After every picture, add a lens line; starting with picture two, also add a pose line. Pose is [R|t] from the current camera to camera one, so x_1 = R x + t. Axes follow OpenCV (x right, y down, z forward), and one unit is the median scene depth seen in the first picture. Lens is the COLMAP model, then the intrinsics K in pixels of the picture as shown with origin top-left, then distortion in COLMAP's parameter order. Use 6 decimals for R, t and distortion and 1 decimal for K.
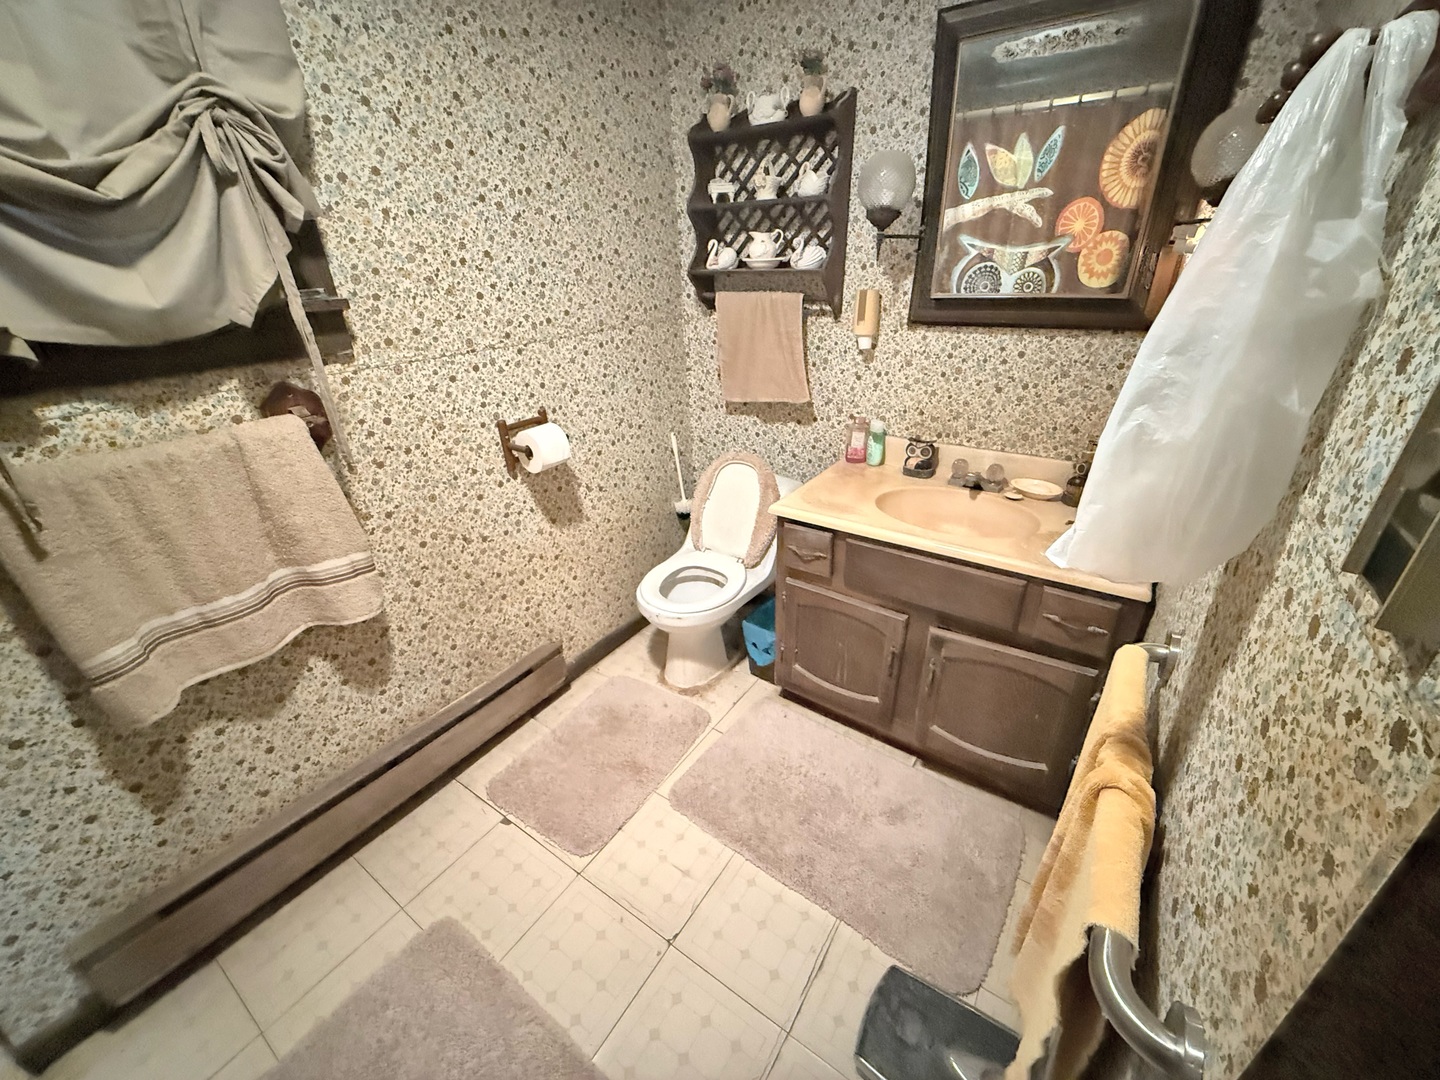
lens RADIAL K [[573.1, 0, 718.6], [0, 573.1, 542.9], [0, 0, 1]] dist [0.002181, -0.000494]
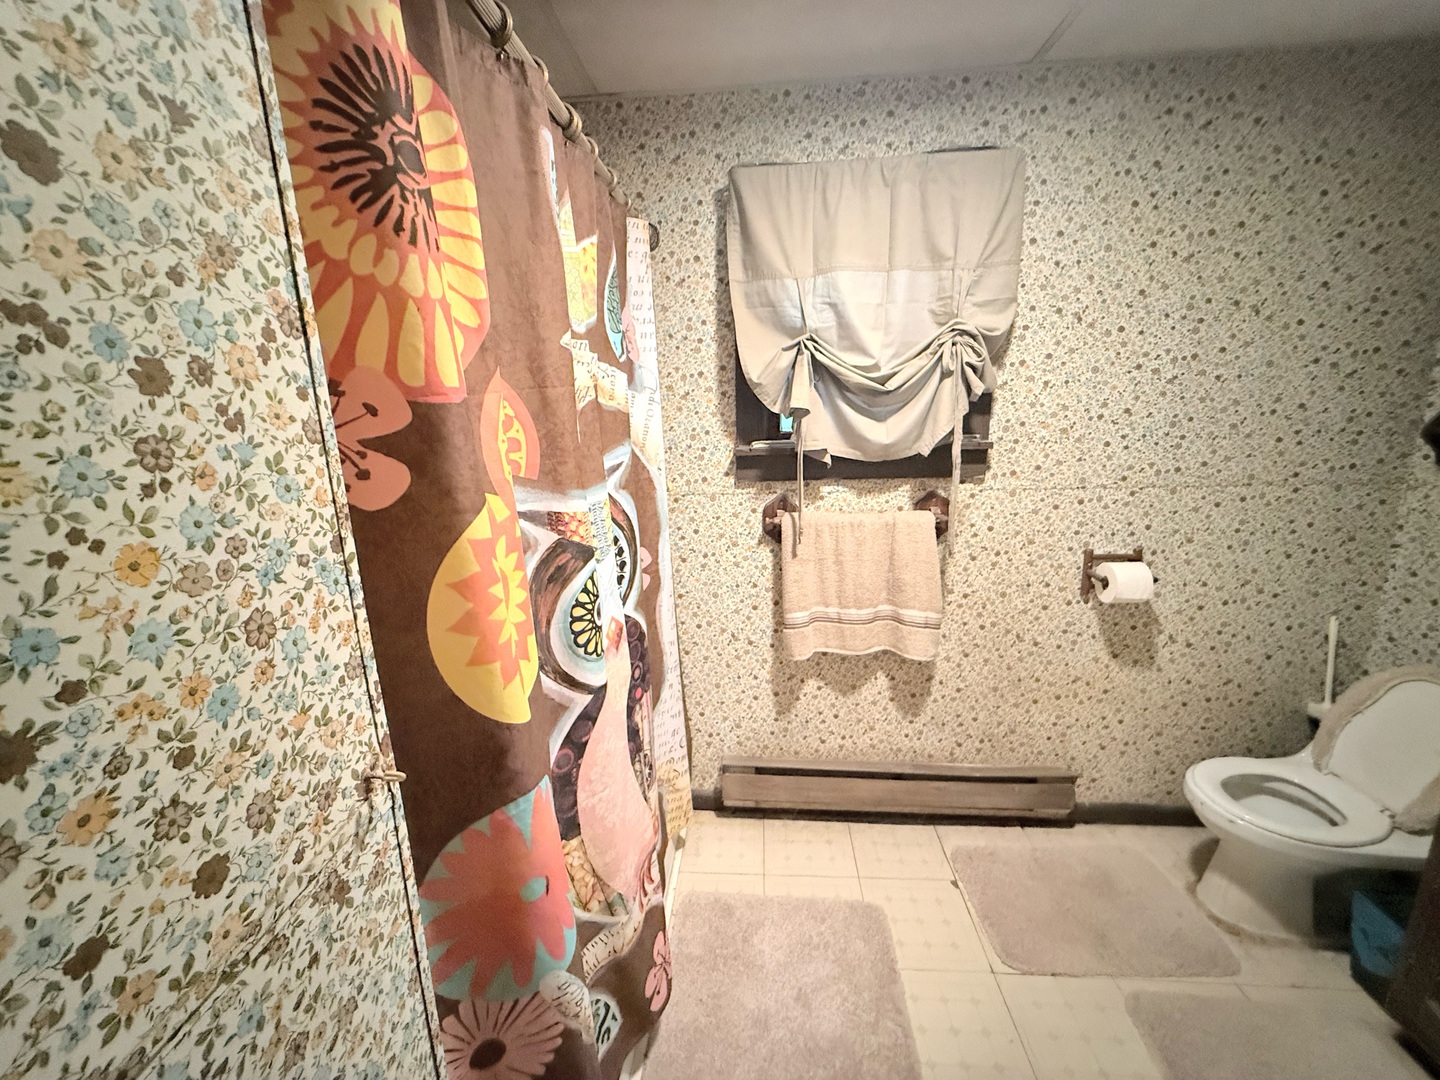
lens RADIAL K [[573.1, 0, 719.8], [0, 573.1, 540.5], [0, 0, 1]] dist [0.002181, -0.000494]
pose [[0.505022, 0.212311, -0.836586, 0.200529], [-0.375247, 0.926884, 0.008702, 0.032333], [0.777266, 0.309532, 0.547766, -0.181694]]
